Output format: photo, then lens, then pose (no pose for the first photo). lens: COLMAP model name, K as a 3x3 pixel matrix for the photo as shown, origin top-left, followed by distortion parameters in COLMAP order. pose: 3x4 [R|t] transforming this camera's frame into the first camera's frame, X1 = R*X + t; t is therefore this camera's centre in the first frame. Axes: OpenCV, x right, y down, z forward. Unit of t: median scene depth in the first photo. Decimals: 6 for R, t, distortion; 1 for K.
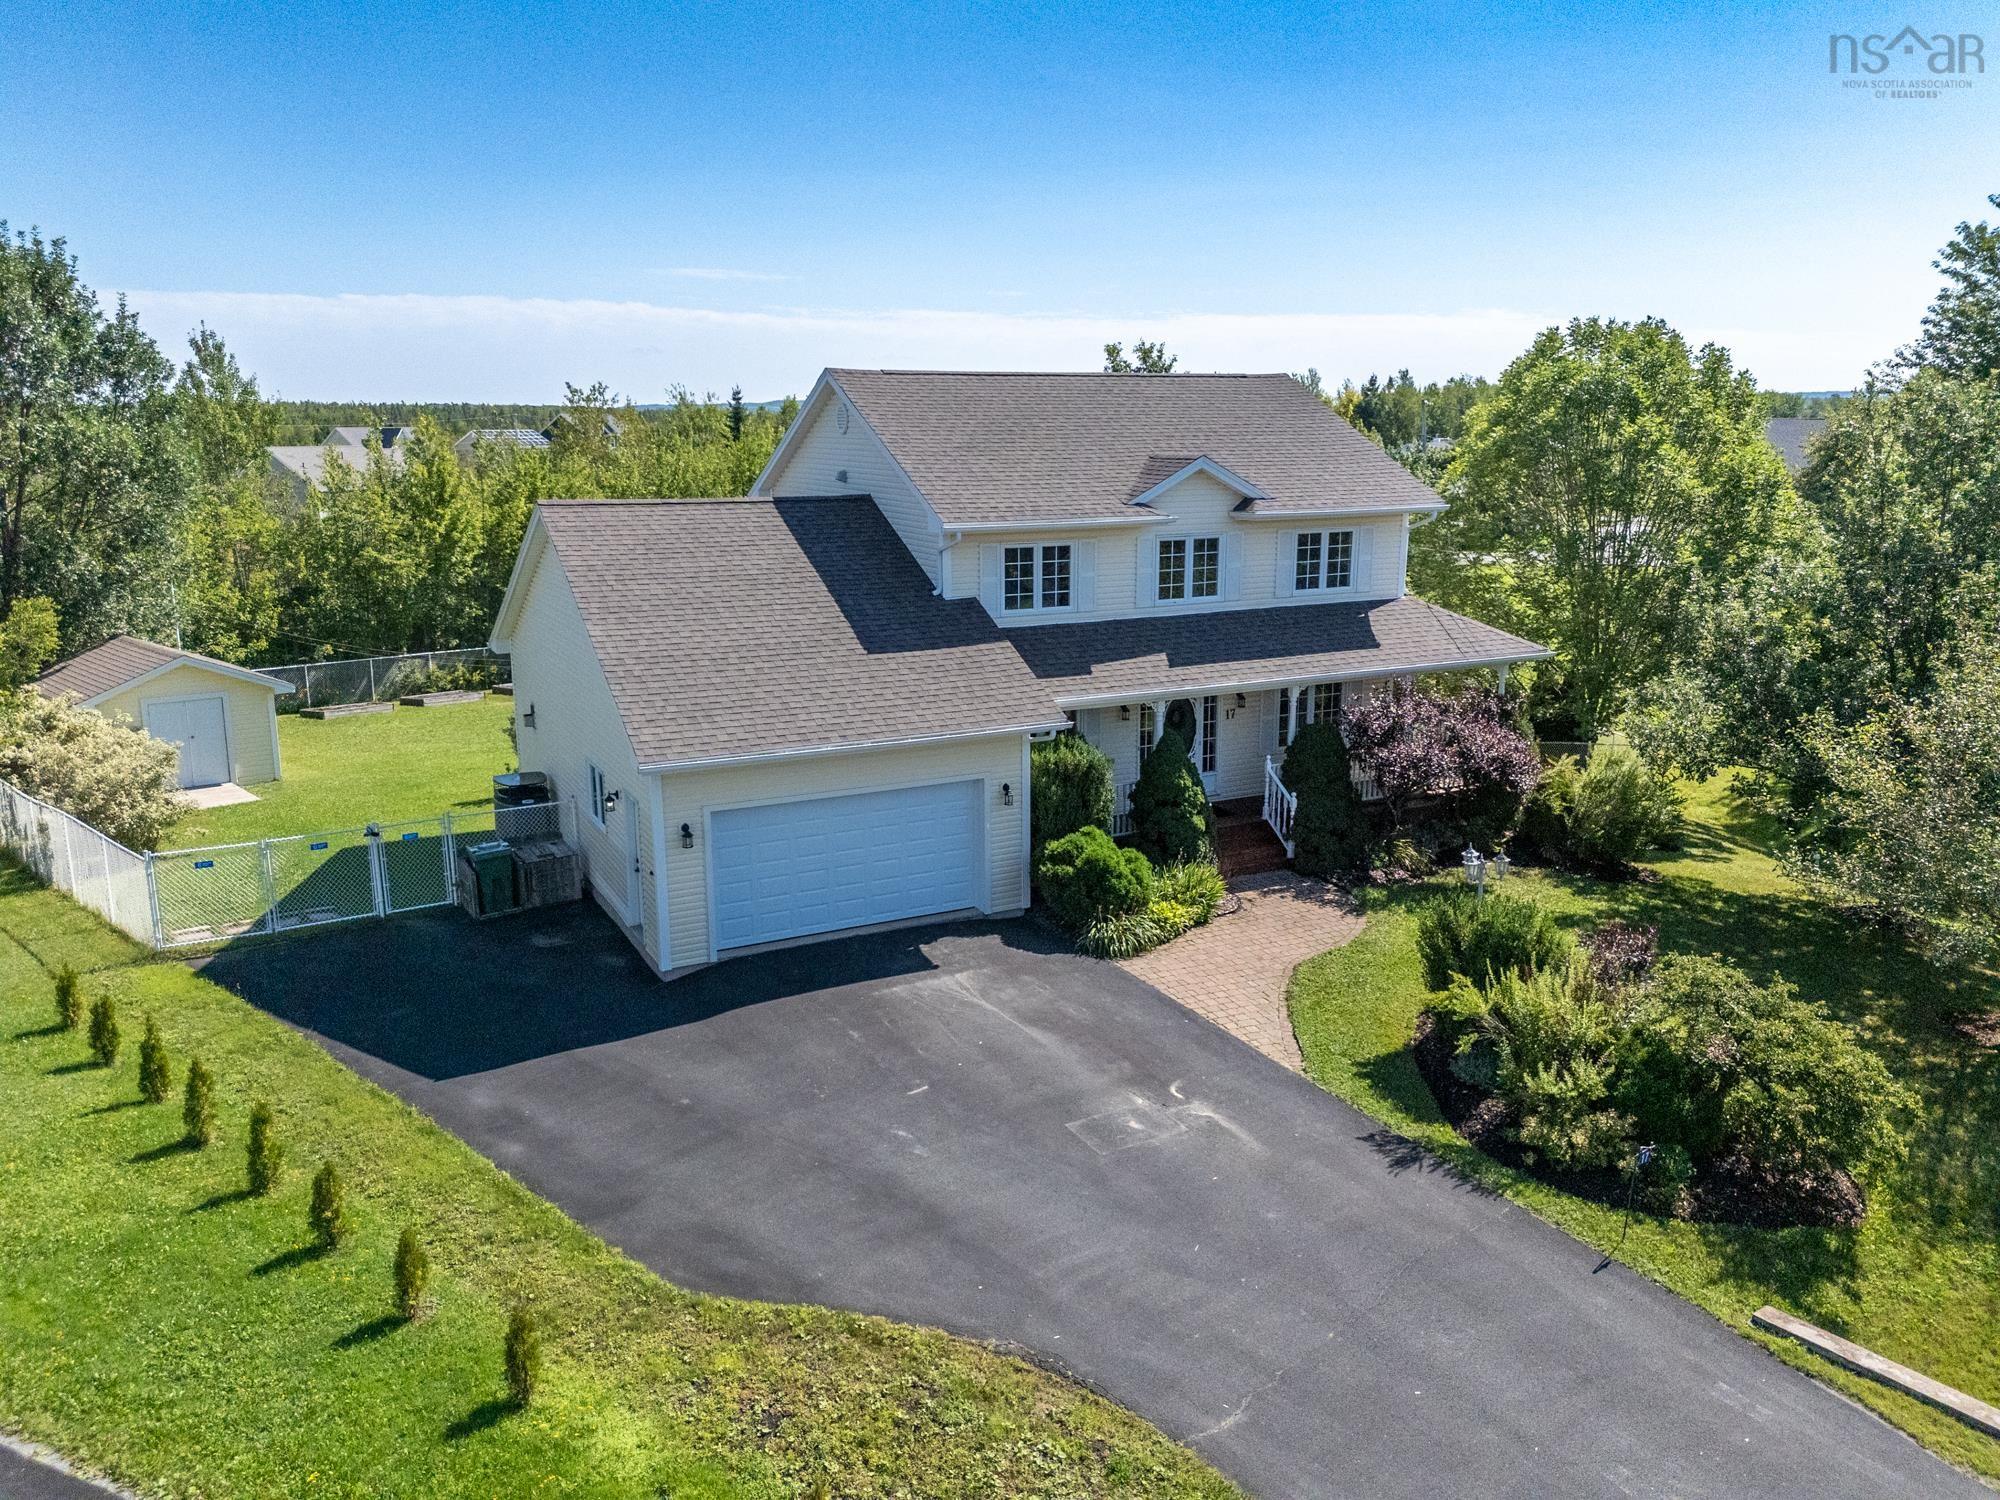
lens RADIAL K [[1434.8, 0, 1000.0], [0, 1434.8, 750.0], [0, 0, 1]] dist [0.045288, -0.029634]
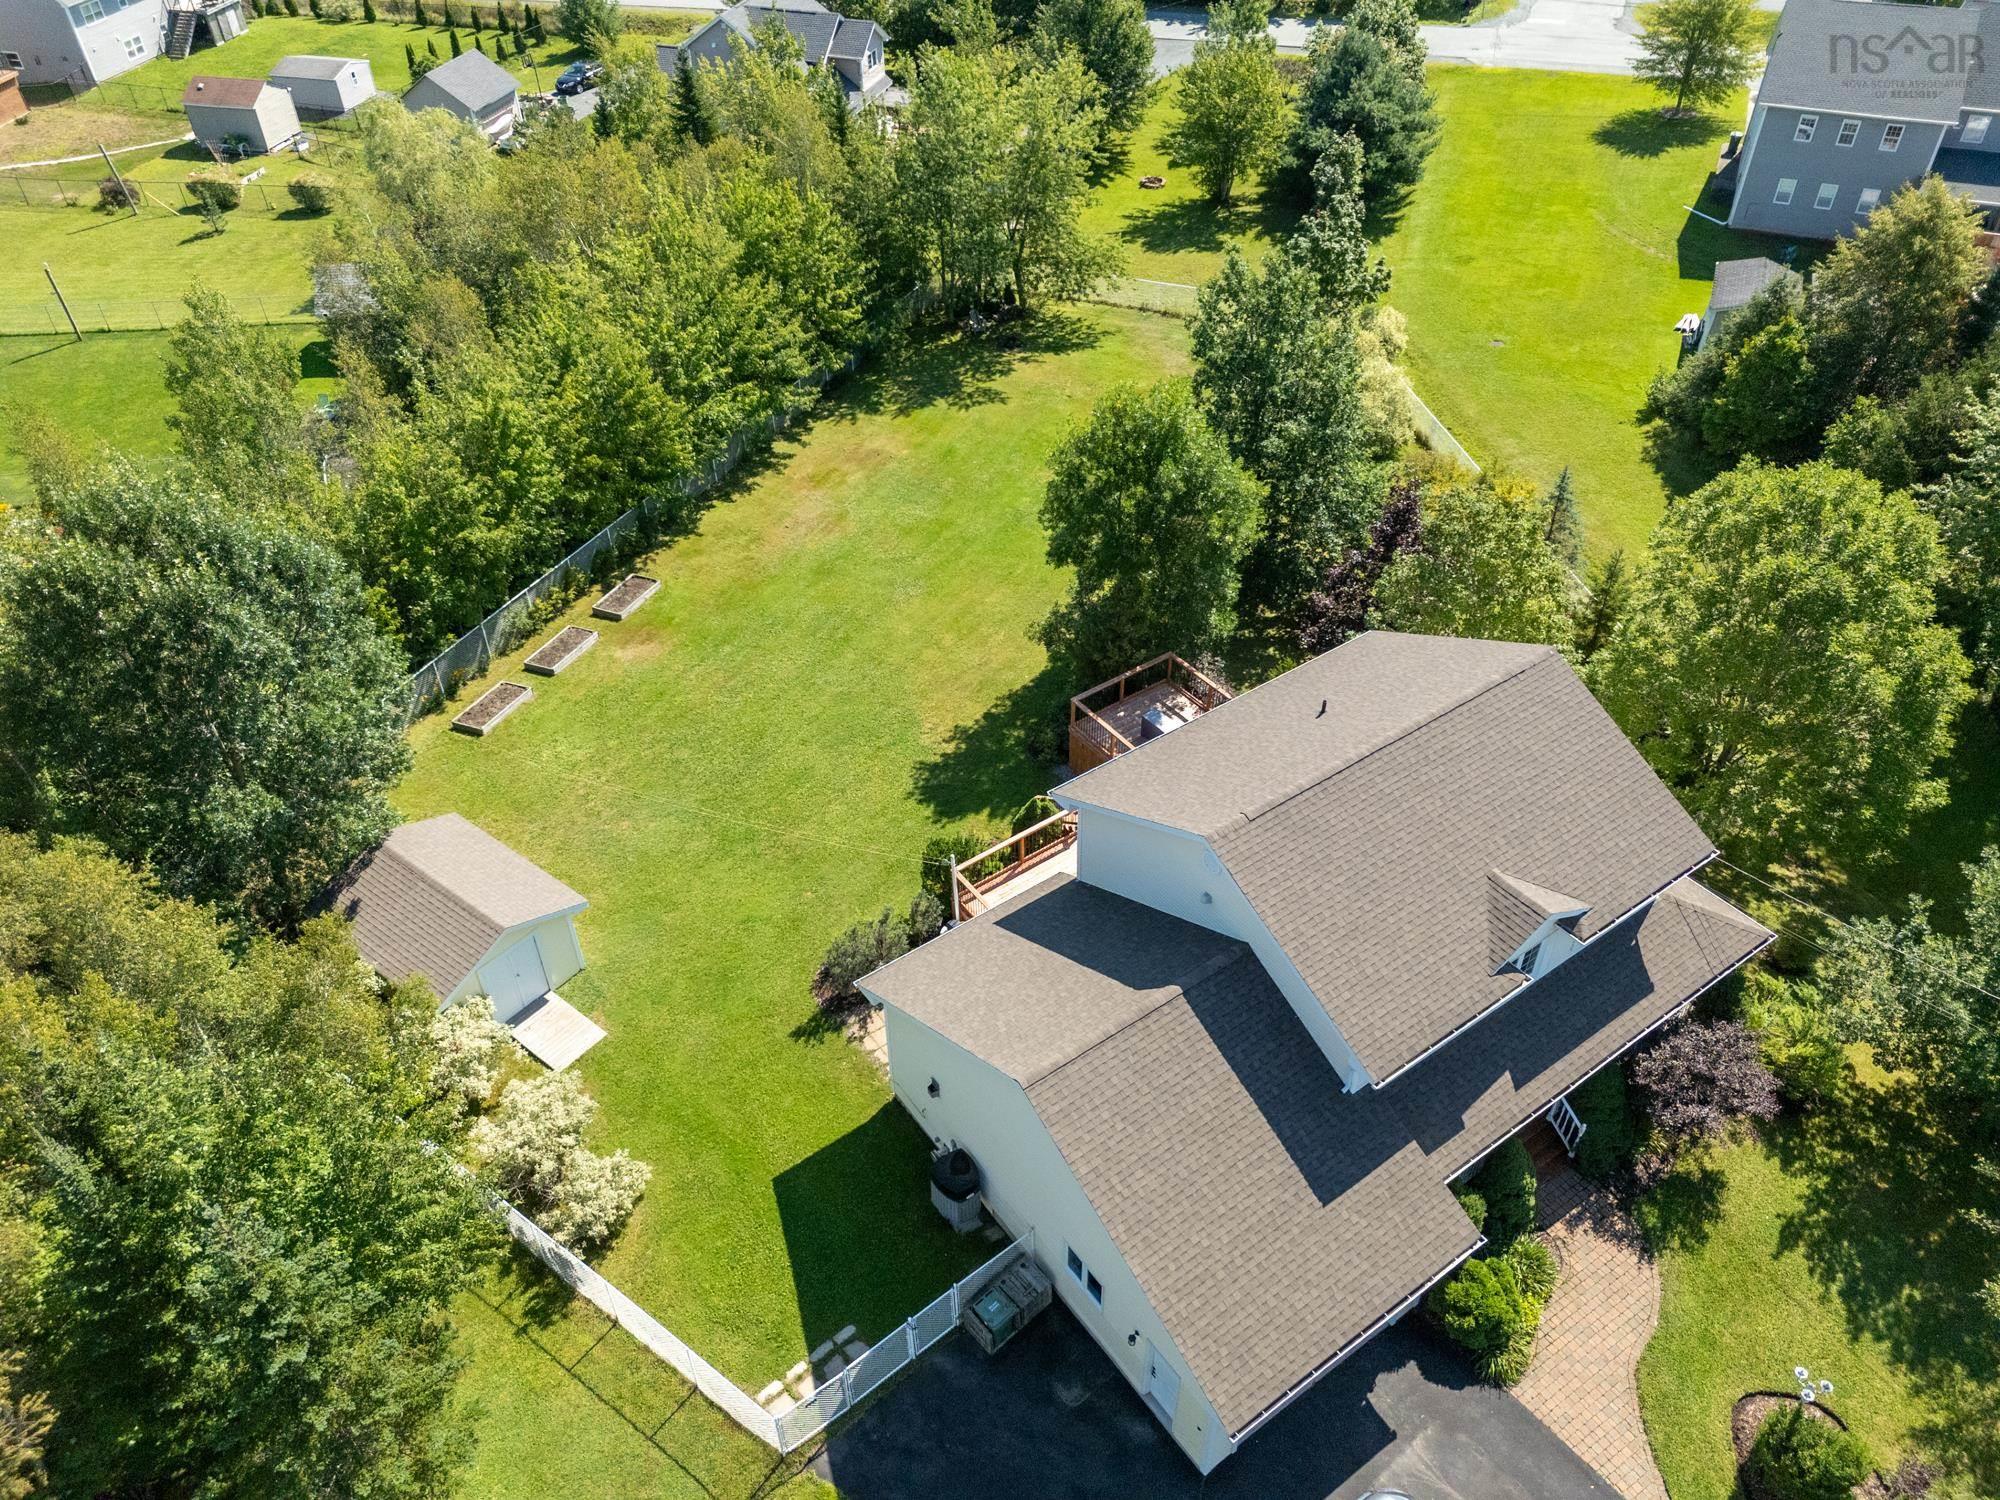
lens RADIAL K [[1434.8, 0, 1000.0], [0, 1434.8, 750.0], [0, 0, 1]] dist [0.045288, -0.029634]
pose [[0.989360, -0.105445, 0.100238, -0.428646], [0.045893, 0.880001, 0.472749, -0.961185], [-0.138058, -0.463119, 0.875478, 0.129588]]
